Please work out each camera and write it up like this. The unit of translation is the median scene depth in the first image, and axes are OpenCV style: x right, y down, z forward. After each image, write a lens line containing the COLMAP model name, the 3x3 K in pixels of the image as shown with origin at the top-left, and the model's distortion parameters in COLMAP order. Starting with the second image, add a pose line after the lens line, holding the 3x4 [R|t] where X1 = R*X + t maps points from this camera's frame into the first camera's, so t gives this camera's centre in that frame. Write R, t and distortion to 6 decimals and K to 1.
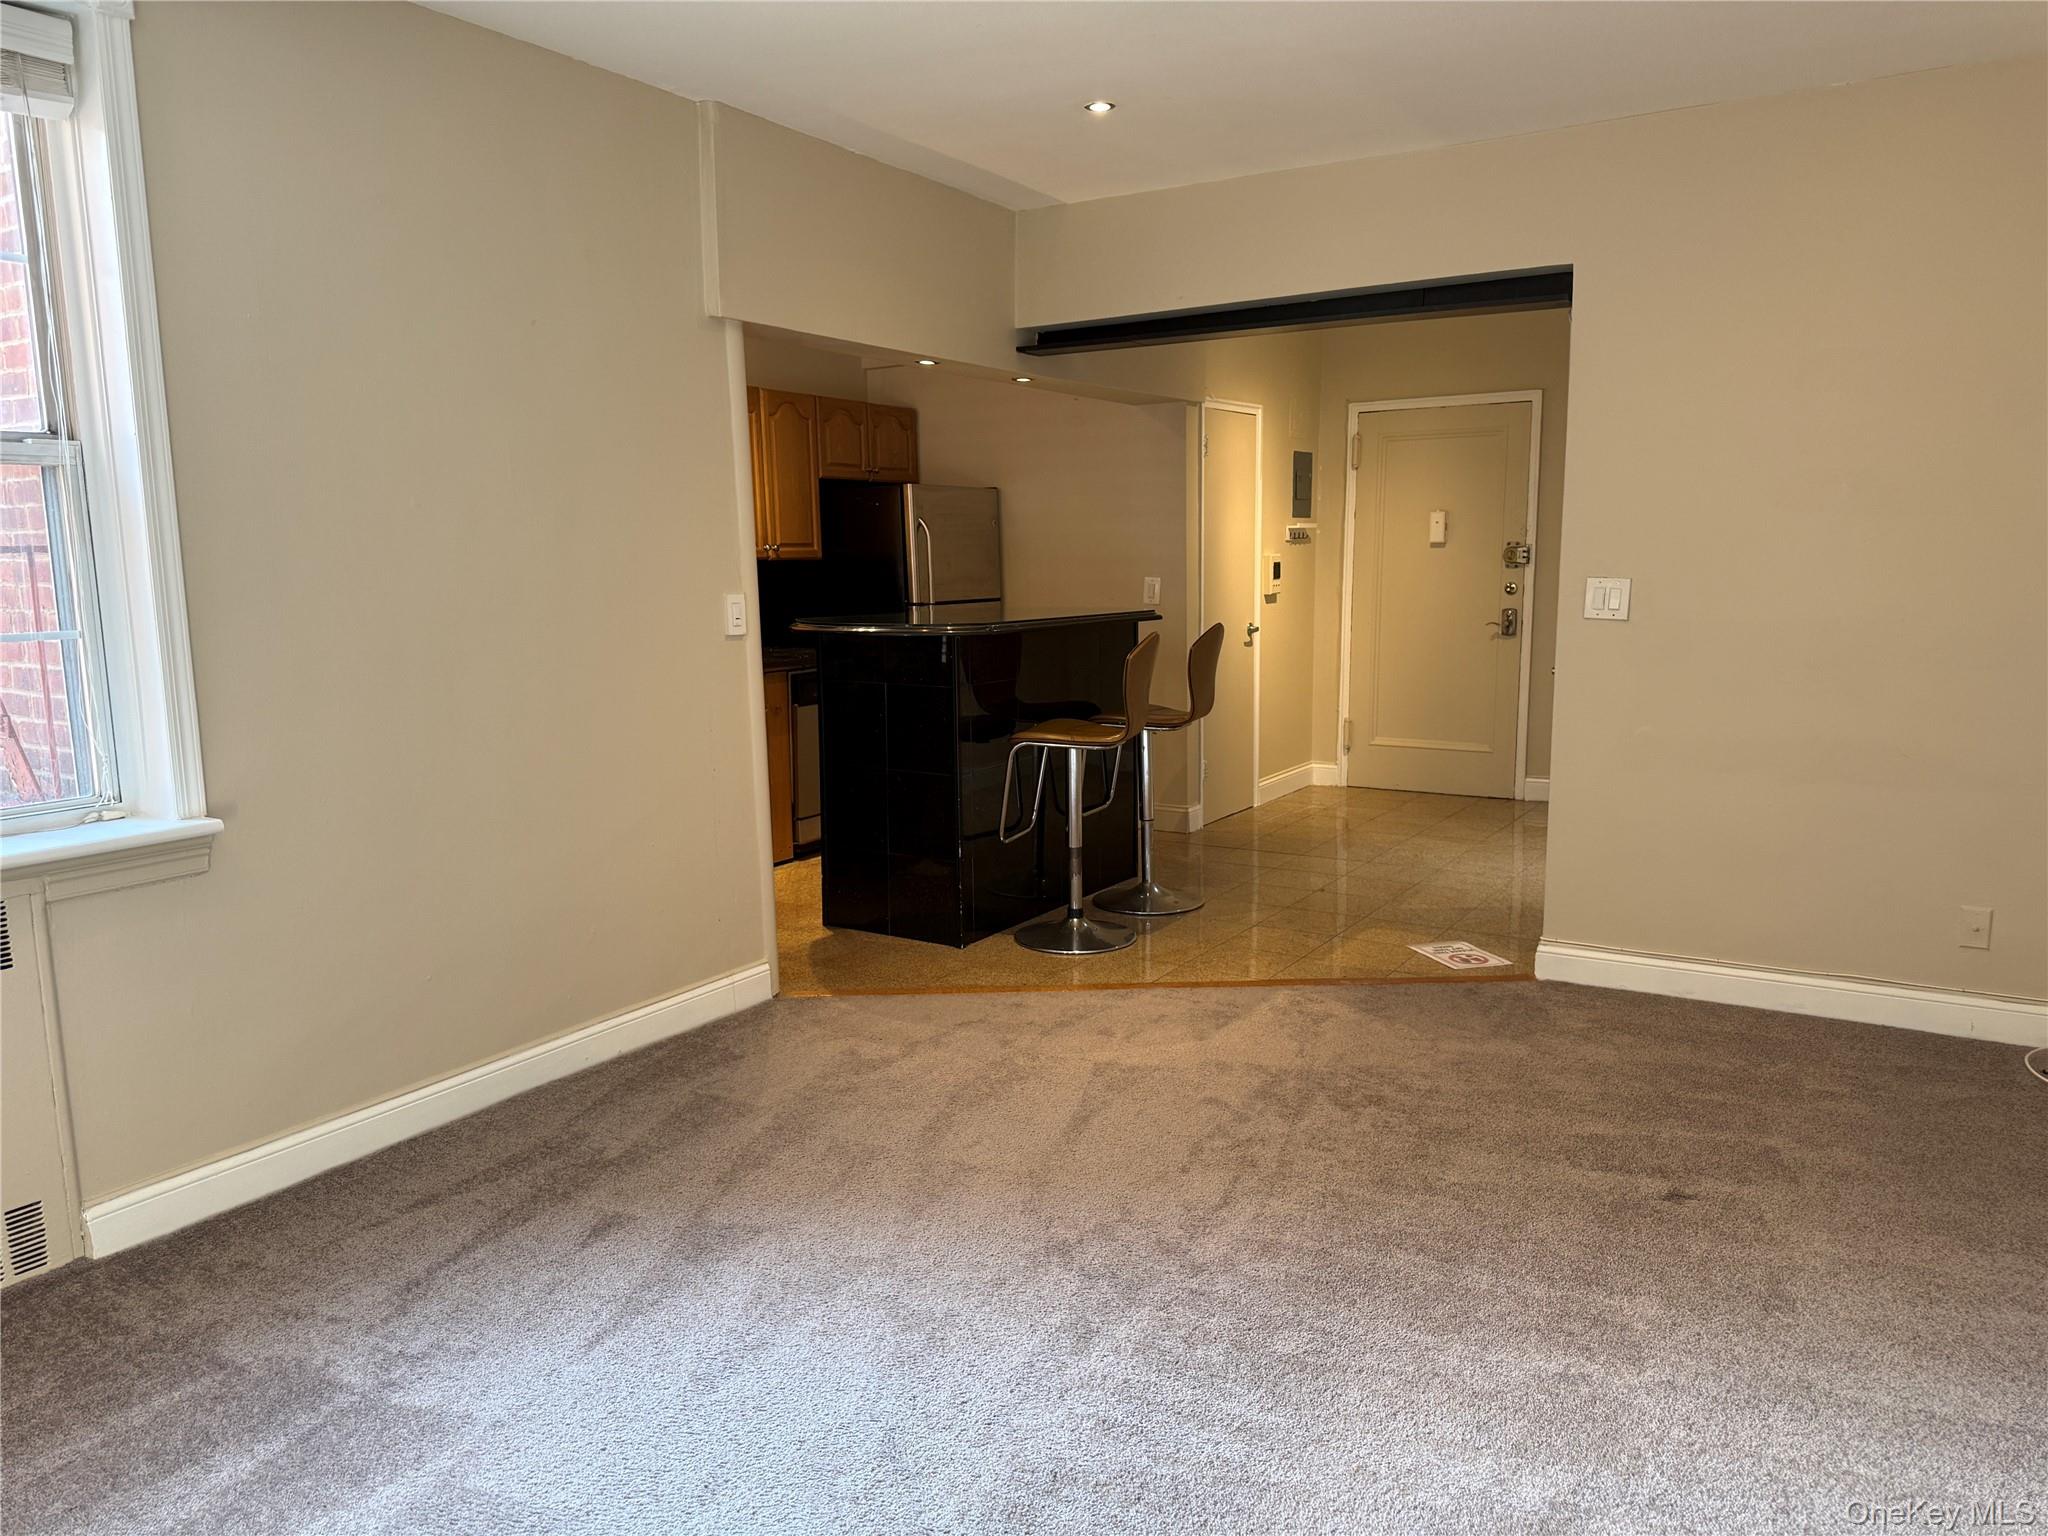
lens RADIAL K [[1442.1, 0, 1006.7], [0, 1442.1, 792.7], [0, 0, 1]] dist [0.085257, -0.110188]
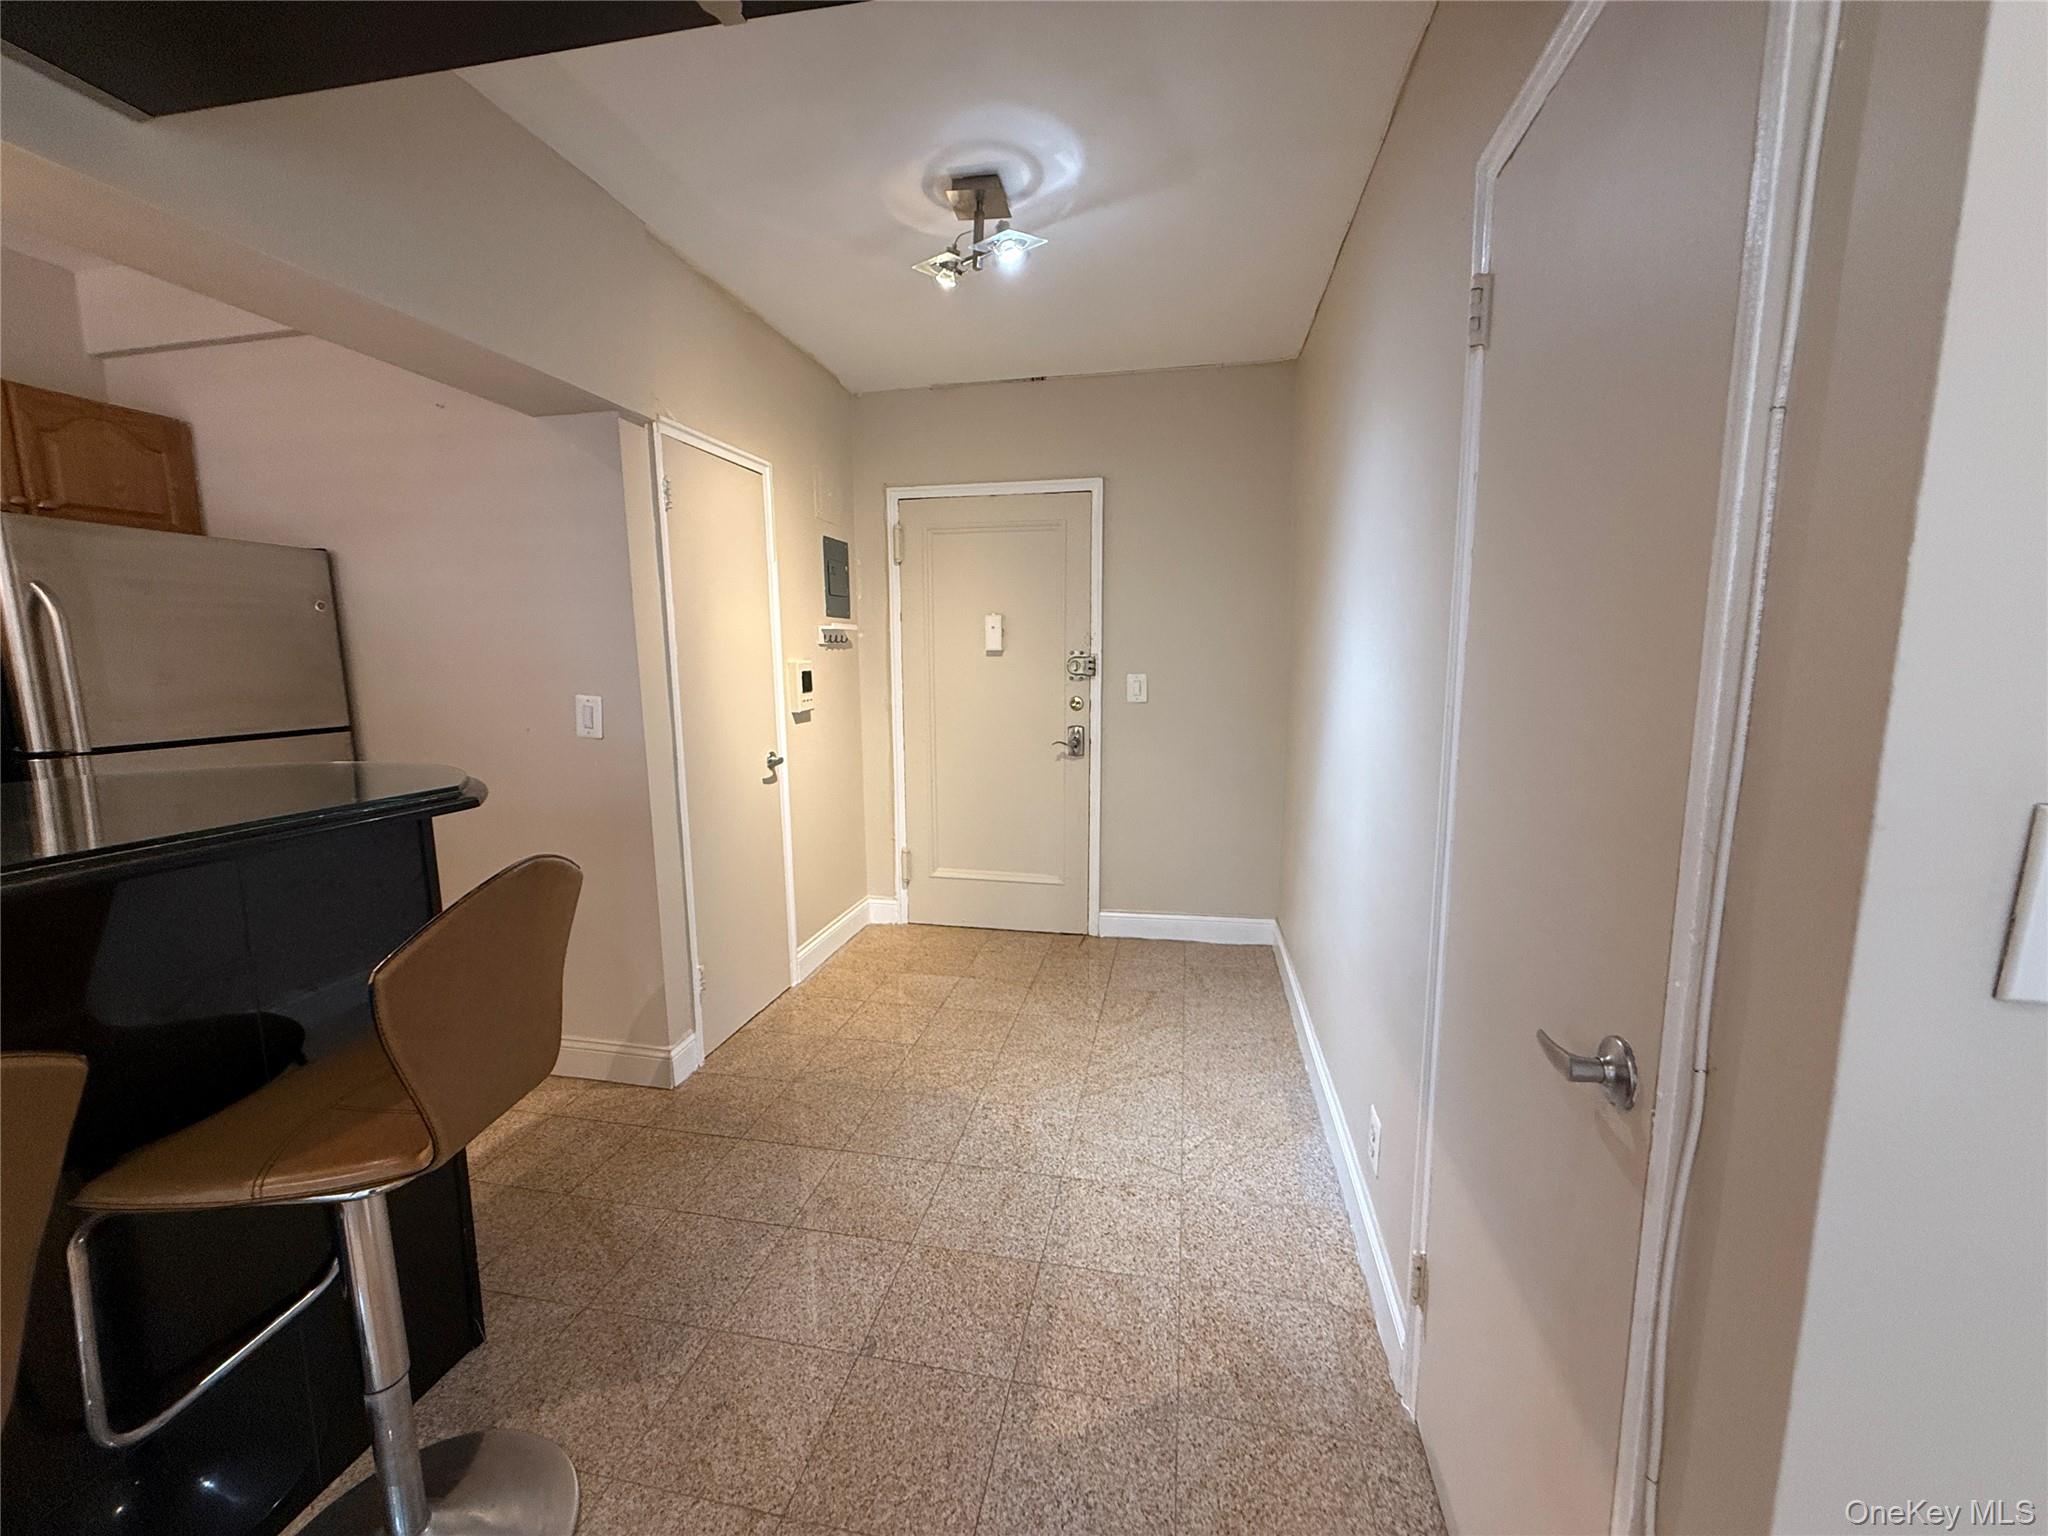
lens RADIAL K [[815.3, 0, 1020.1], [0, 815.3, 772.6], [0, 0, 1]] dist [0.000173, -0.000063]
pose [[0.931878, -0.041298, 0.360413, 0.206651], [0.050231, 0.998618, -0.015448, -0.142615], [-0.359277, 0.032500, 0.932665, 0.853246]]
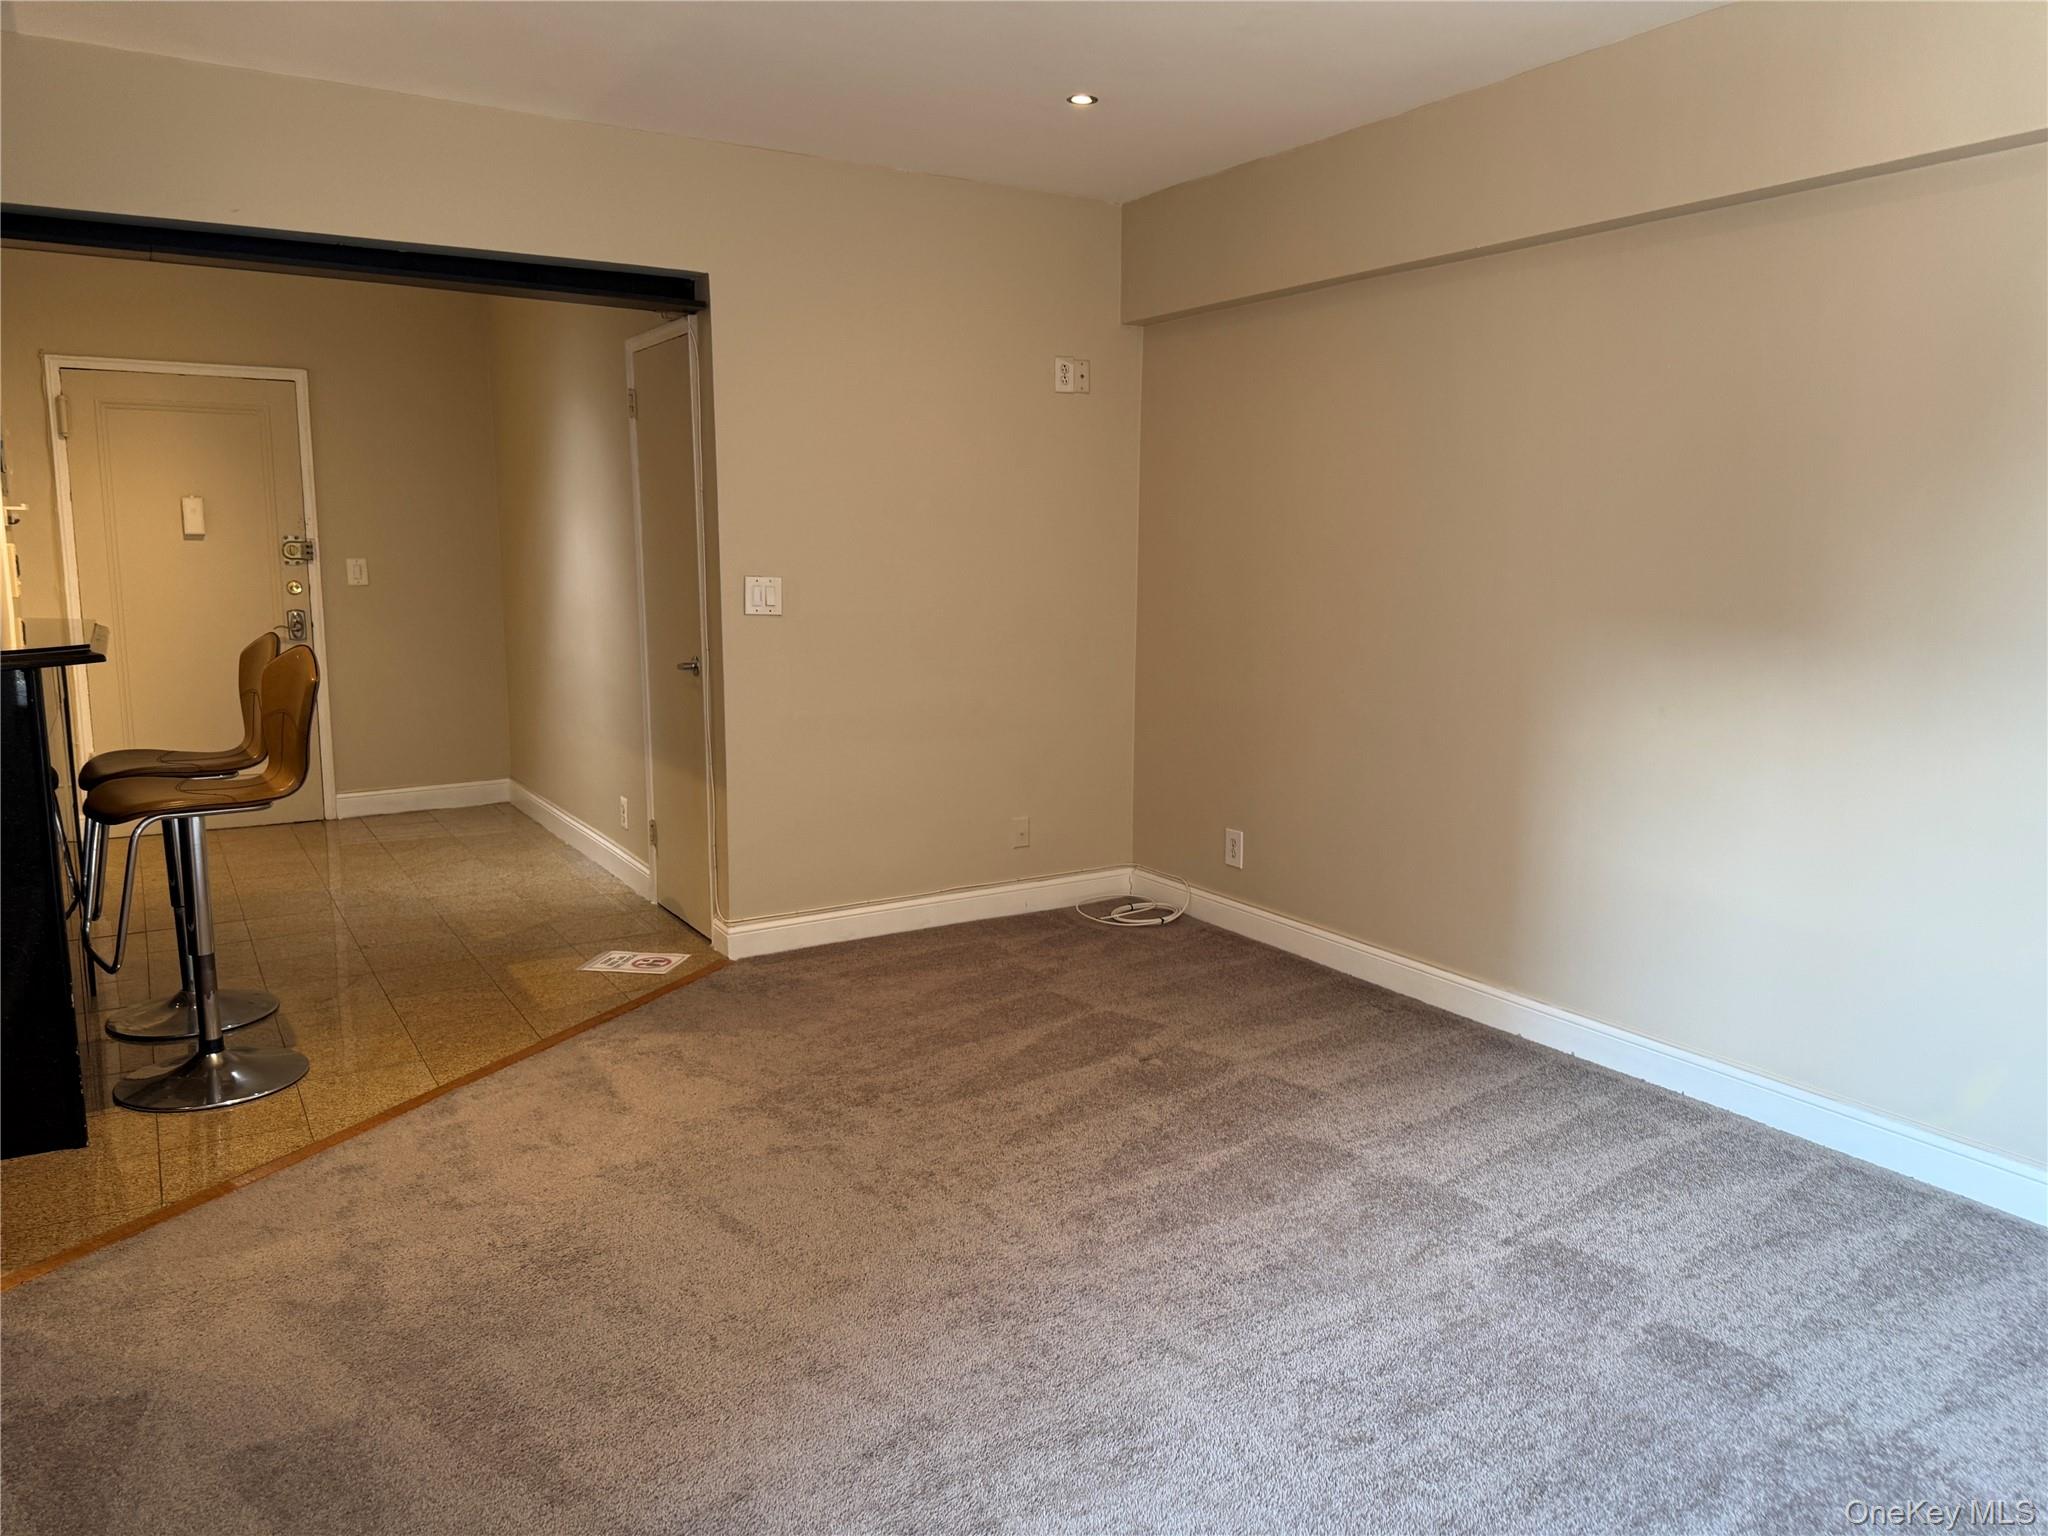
lens RADIAL K [[1442.1, 0, 1031.0], [0, 1442.1, 759.7], [0, 0, 1]] dist [0.085257, -0.110188]
pose [[0.430553, -0.120909, 0.894430, -0.430919], [0.137303, 0.988227, 0.067495, -0.052166], [-0.892061, 0.093748, 0.442085, 0.319593]]
